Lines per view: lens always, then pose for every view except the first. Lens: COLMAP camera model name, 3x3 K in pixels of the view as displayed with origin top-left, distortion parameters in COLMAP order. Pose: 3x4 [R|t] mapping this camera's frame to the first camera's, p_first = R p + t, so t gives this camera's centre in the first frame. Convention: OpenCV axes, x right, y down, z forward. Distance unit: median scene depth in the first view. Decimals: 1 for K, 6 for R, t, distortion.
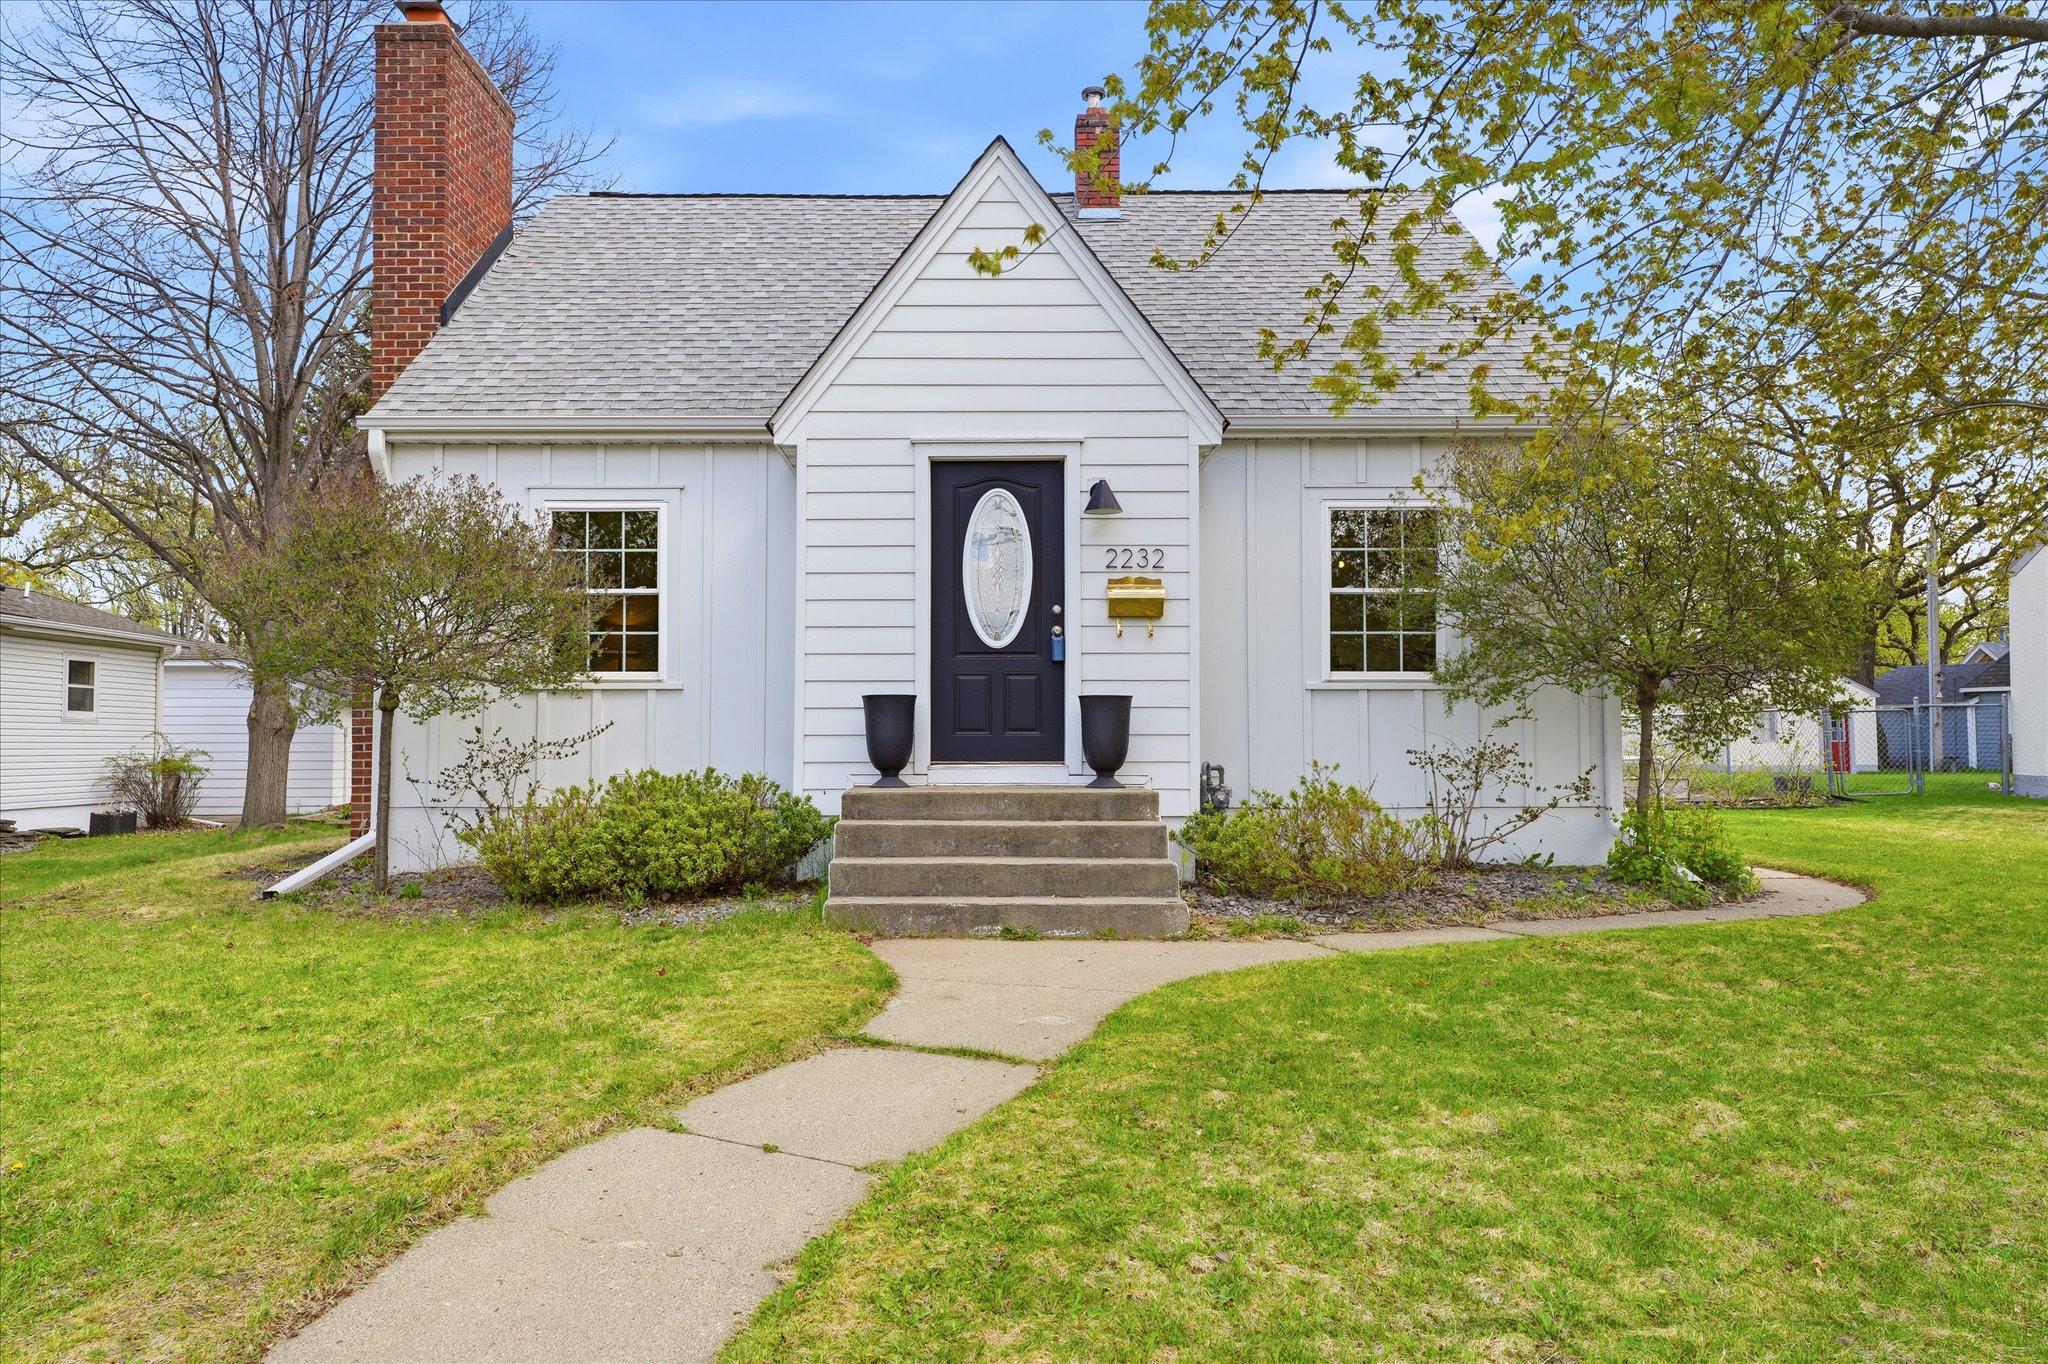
lens RADIAL K [[944.4, 0, 1024.0], [0, 944.4, 682.0], [0, 0, 1]] dist [-0.002419, -0.000082]
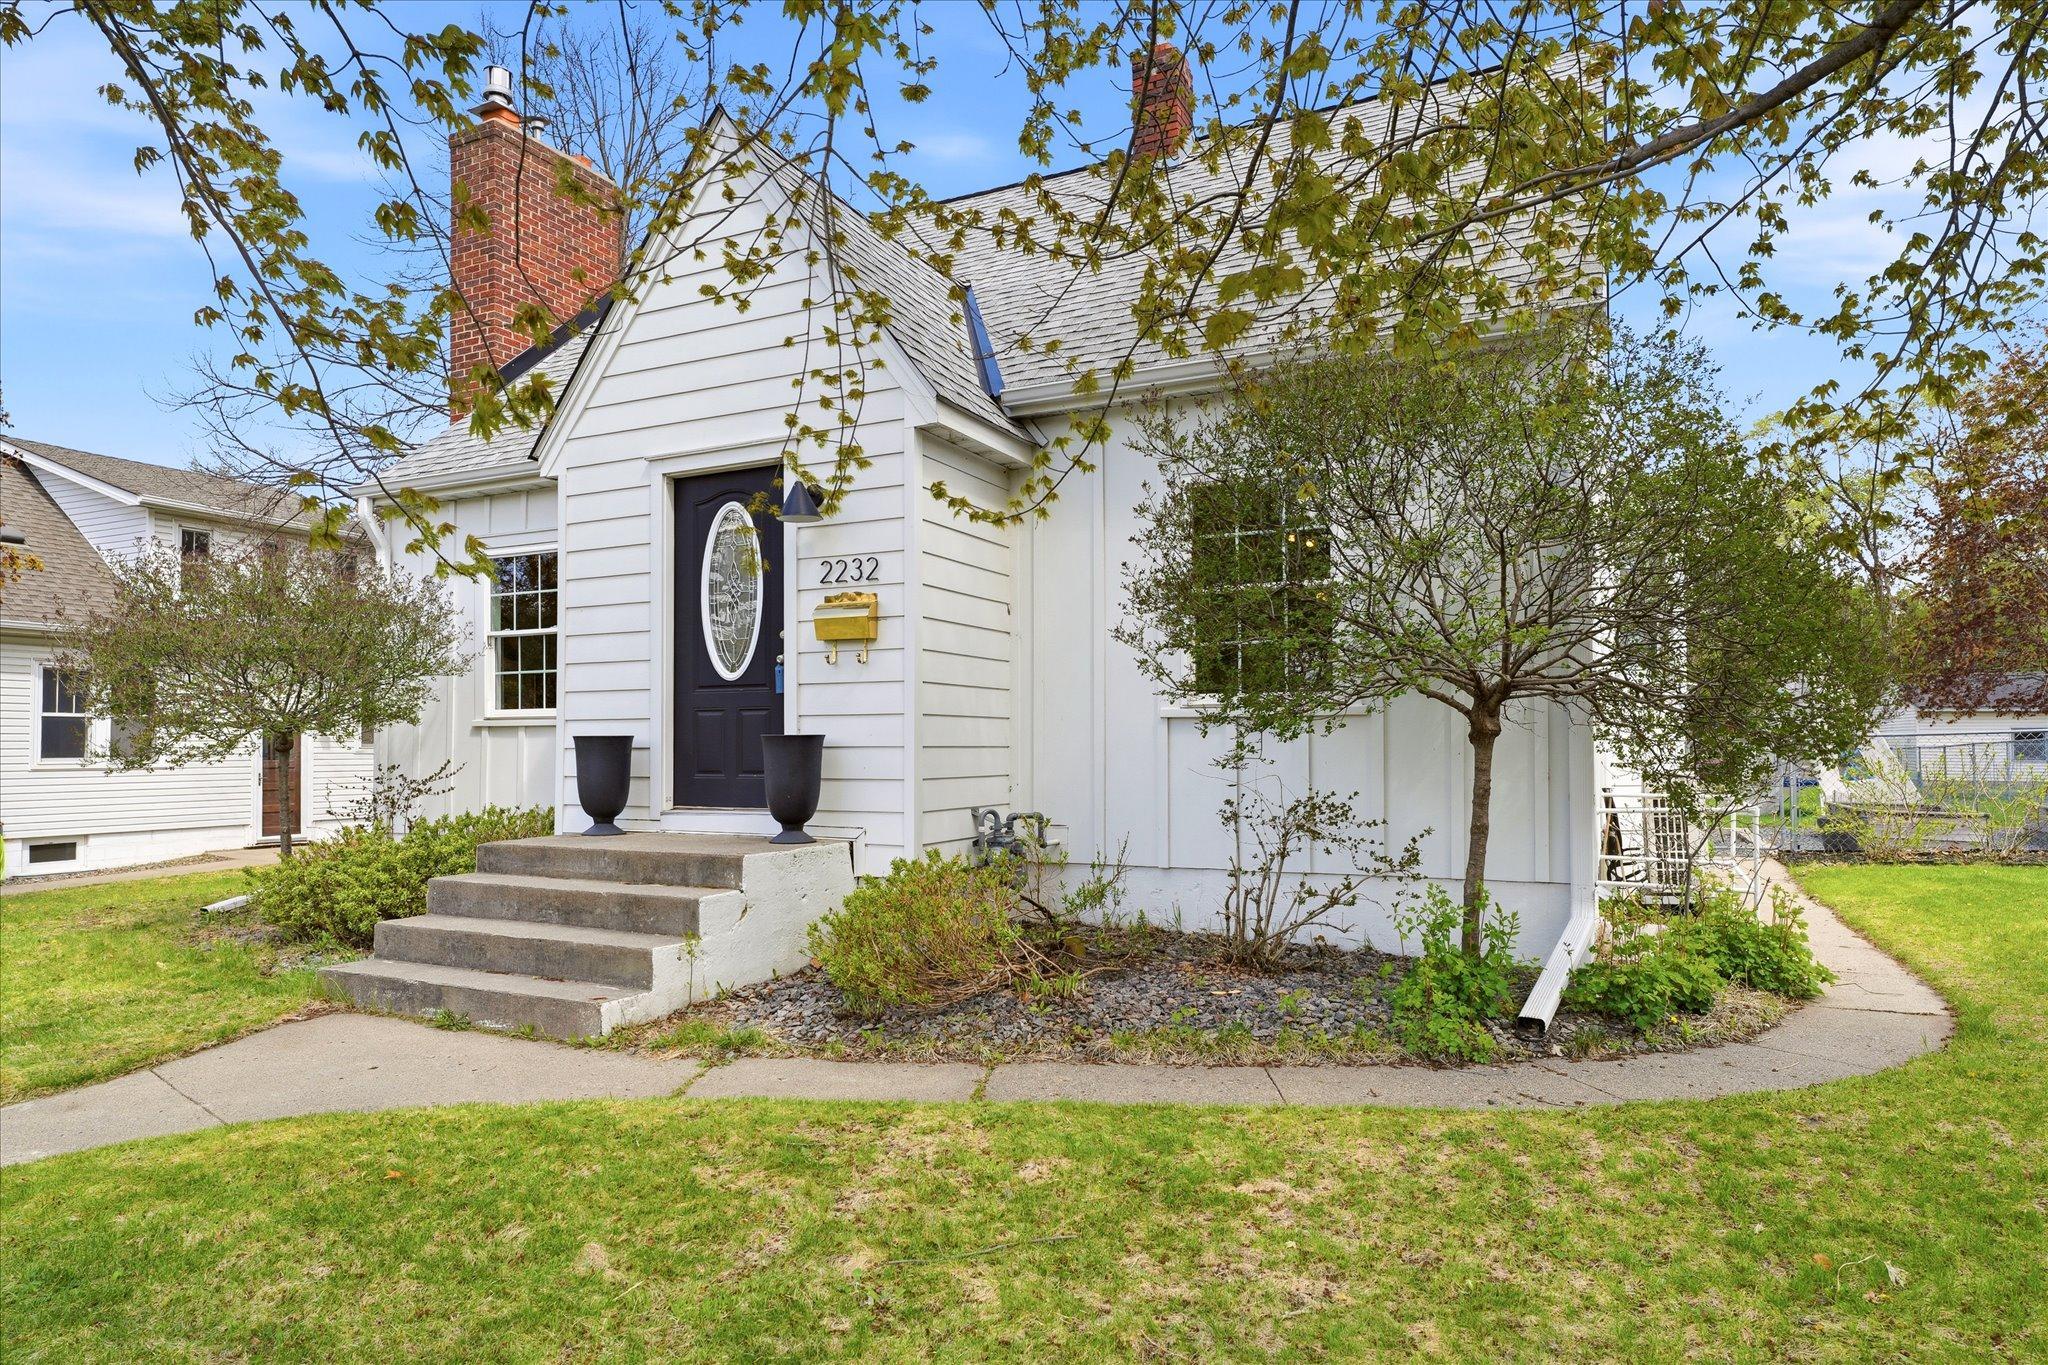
lens RADIAL K [[971.6, 0, 1024.0], [0, 971.6, 682.5], [0, 0, 1]] dist [0.024112, -0.000101]
pose [[0.936059, -0.026216, -0.350866, 0.562445], [0.019115, 0.999537, -0.023687, -0.006951], [0.351325, 0.015466, 0.936126, 0.241806]]
